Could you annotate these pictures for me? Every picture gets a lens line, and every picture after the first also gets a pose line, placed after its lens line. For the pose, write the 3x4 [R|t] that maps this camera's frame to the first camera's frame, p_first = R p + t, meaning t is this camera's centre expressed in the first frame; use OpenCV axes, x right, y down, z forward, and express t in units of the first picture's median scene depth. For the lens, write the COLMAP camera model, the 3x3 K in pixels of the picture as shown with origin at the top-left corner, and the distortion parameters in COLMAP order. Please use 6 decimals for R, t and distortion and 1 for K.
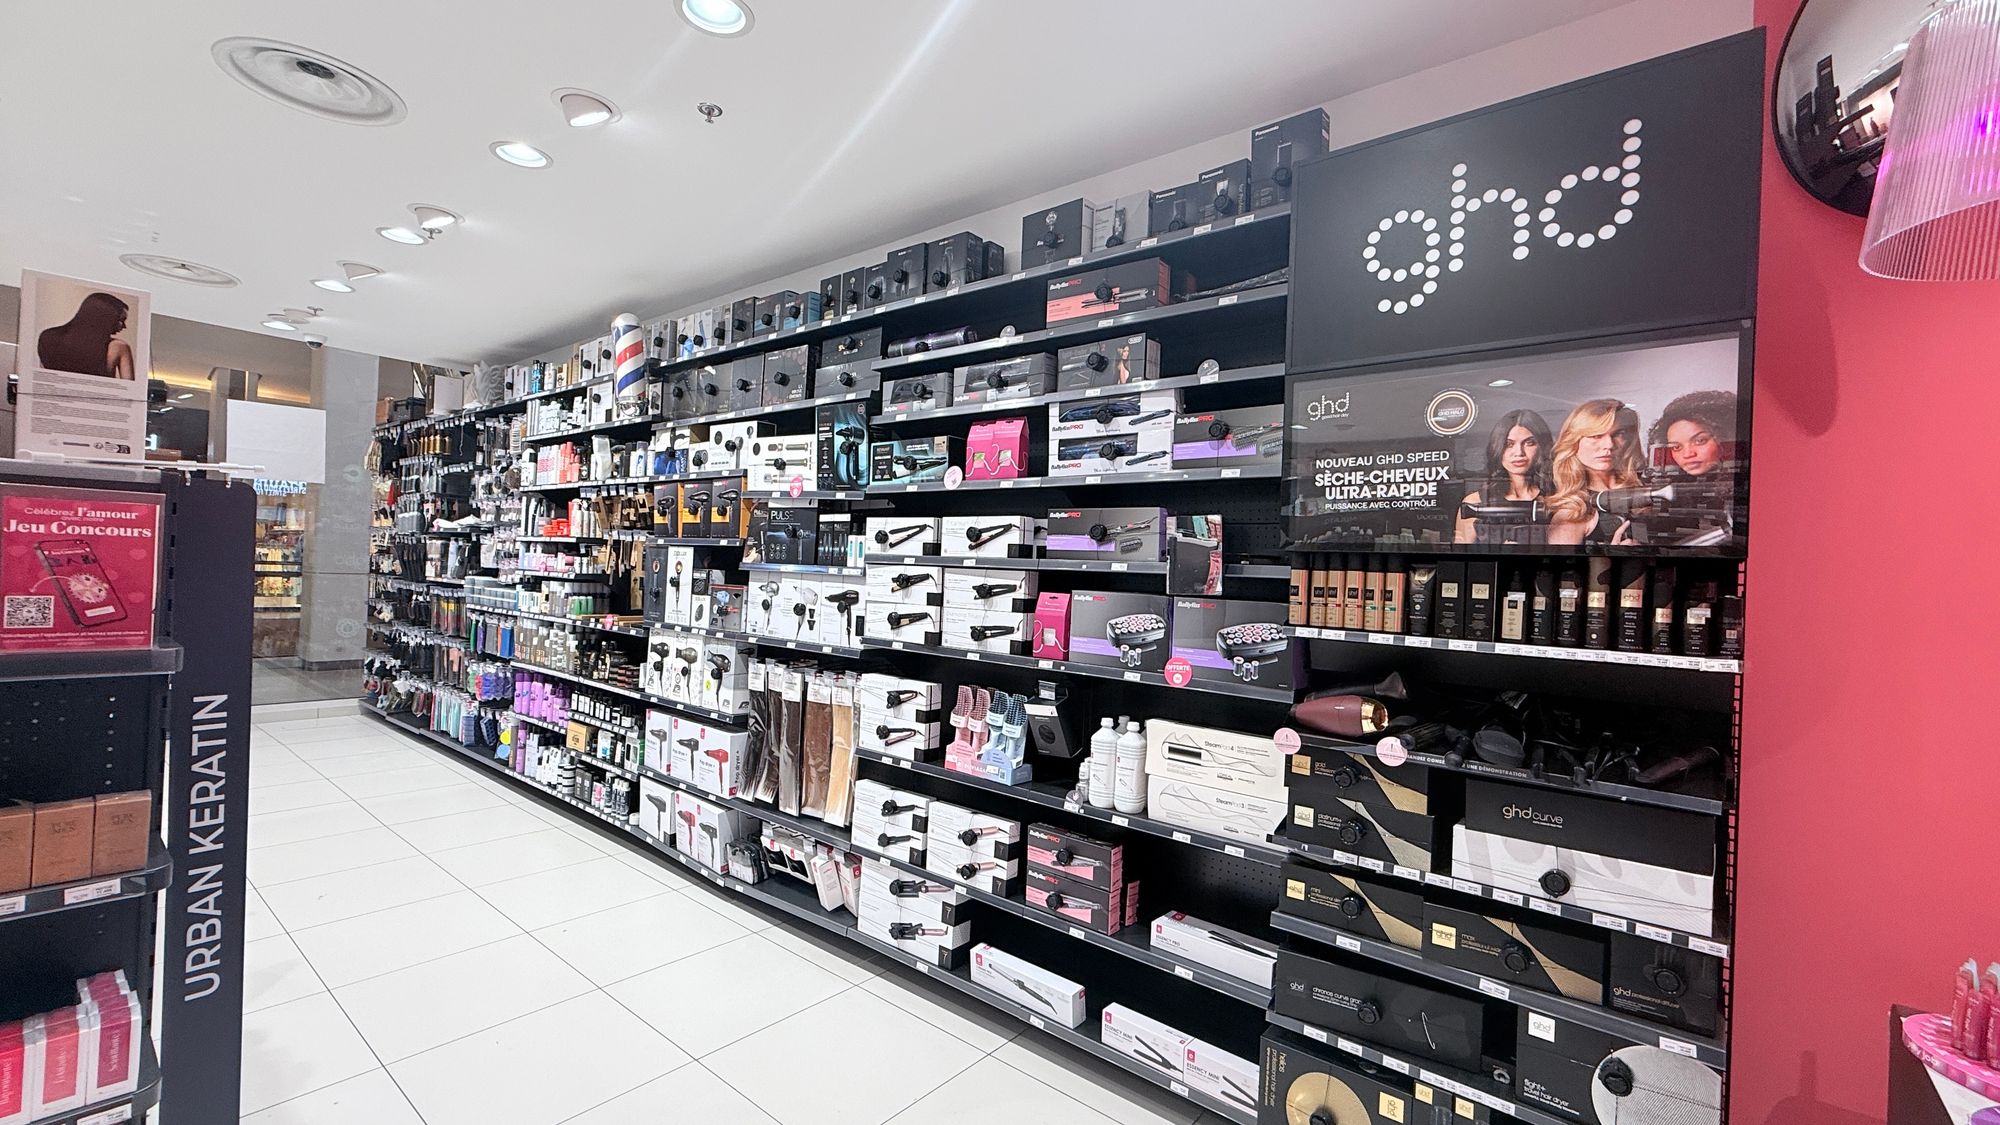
lens RADIAL K [[835.6, 0, 1000.0], [0, 835.6, 562.5], [0, 0, 1]] dist [0.000110, 0.000110]
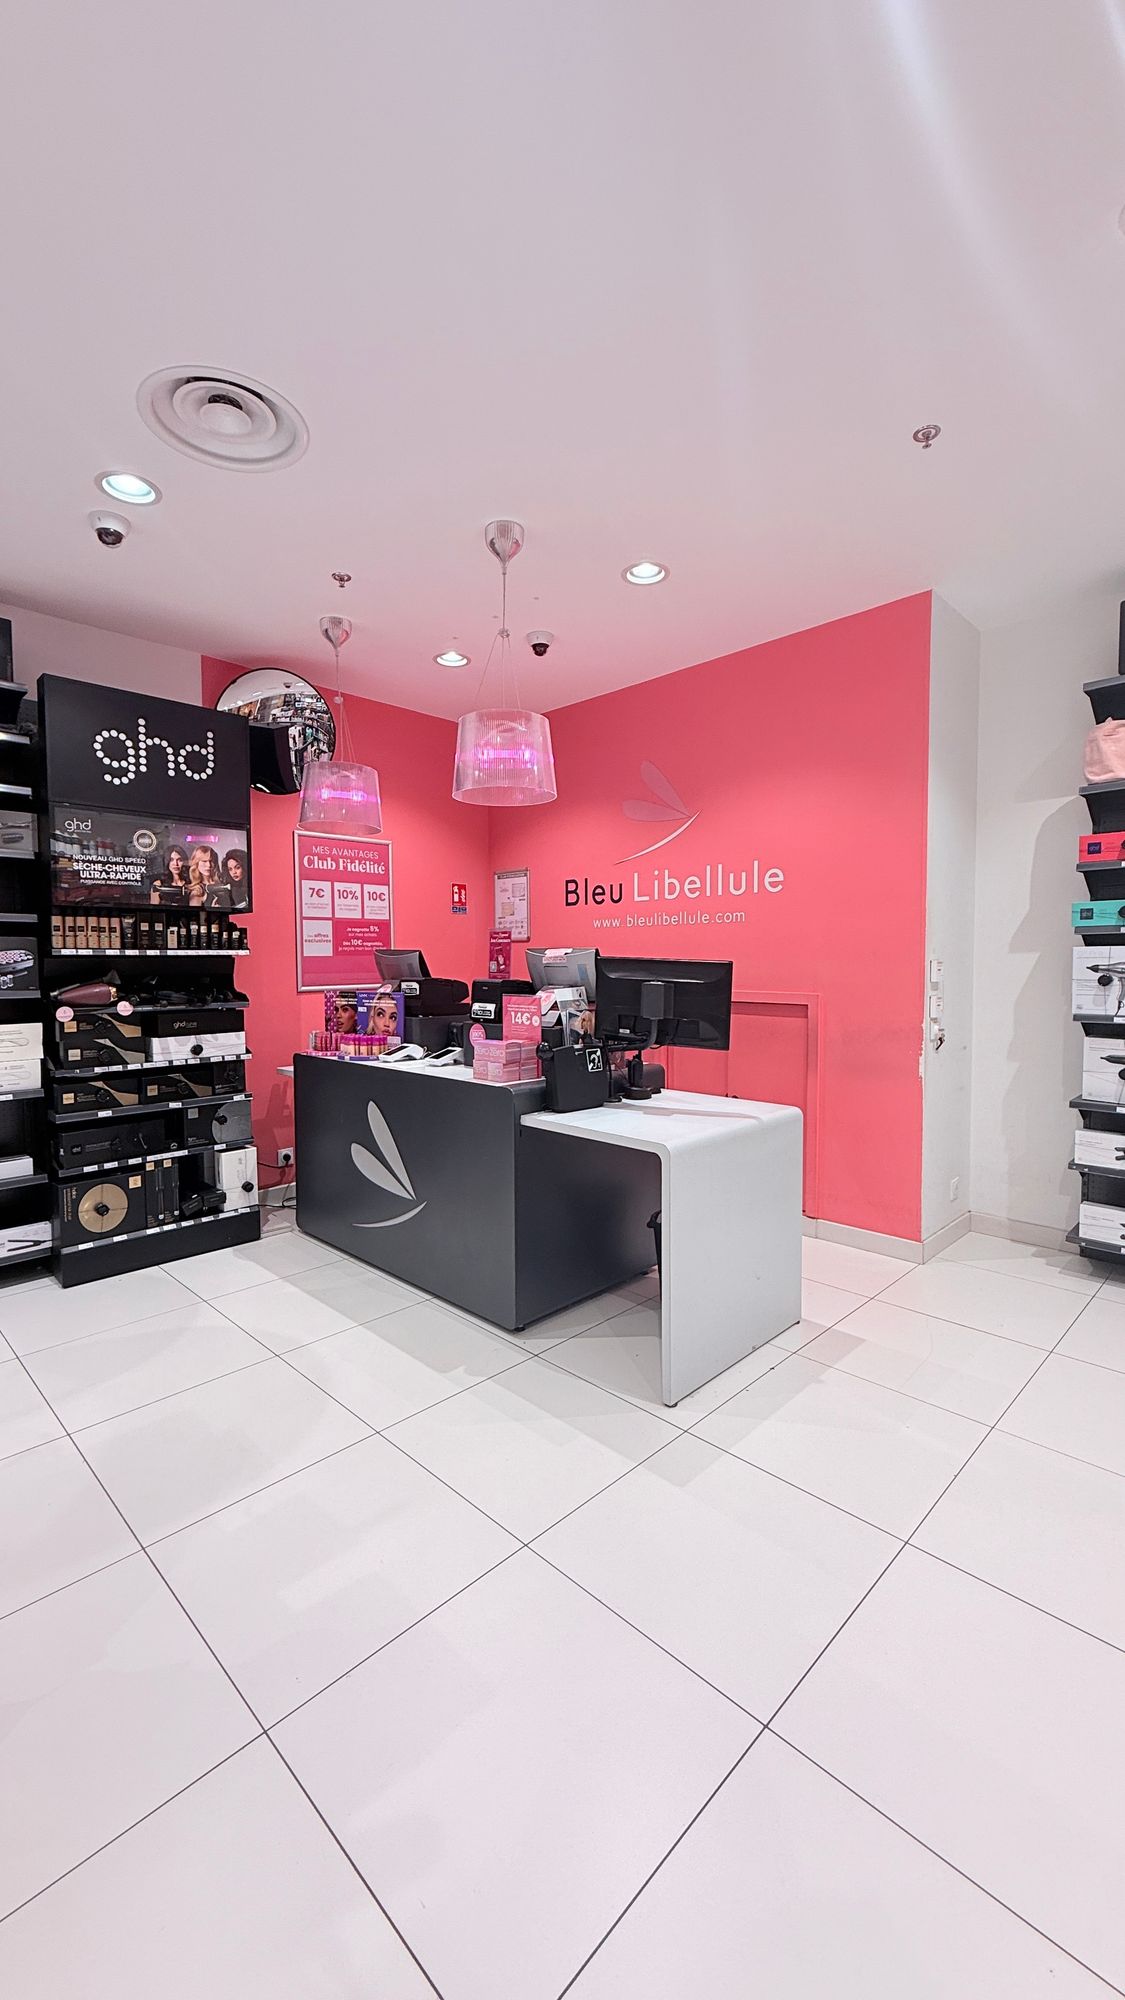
lens RADIAL K [[797.3, 0, 568.4], [0, 797.3, 986.4], [0, 0, 1]] dist [0.000219, 0.000028]
pose [[0.073722, -0.070944, 0.994752, -1.330280], [0.002350, 0.997476, 0.070964, 0.042382], [-0.997276, -0.002894, 0.073703, -0.189079]]
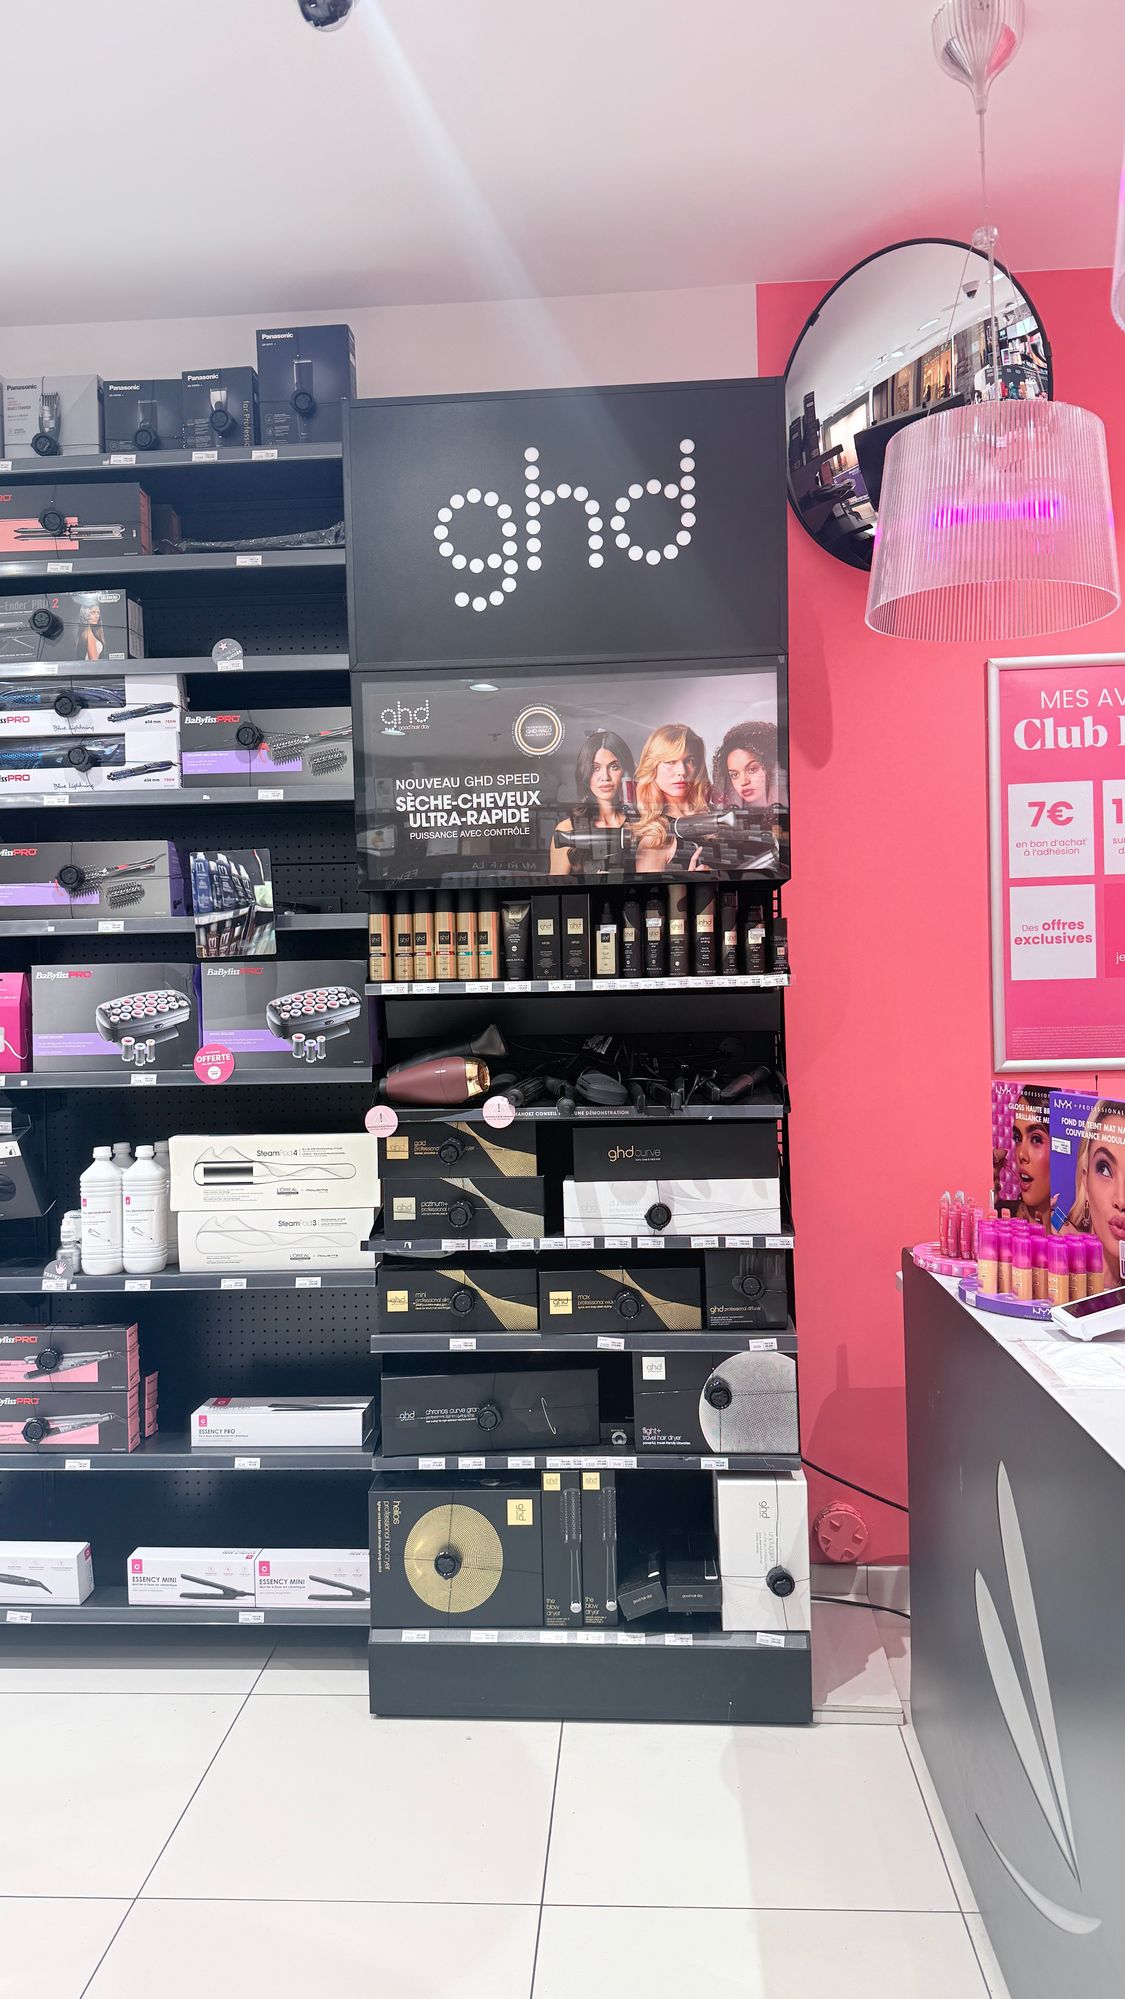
lens RADIAL K [[1392.6, 0, 562.5], [0, 1392.6, 999.5], [0, 0, 1]] dist [0.192771, -0.426312]
pose [[0.802010, -0.063003, 0.593979, -0.349636], [0.049765, 0.998012, 0.038664, 0.052959], [-0.595234, -0.001450, 0.803551, -0.231356]]
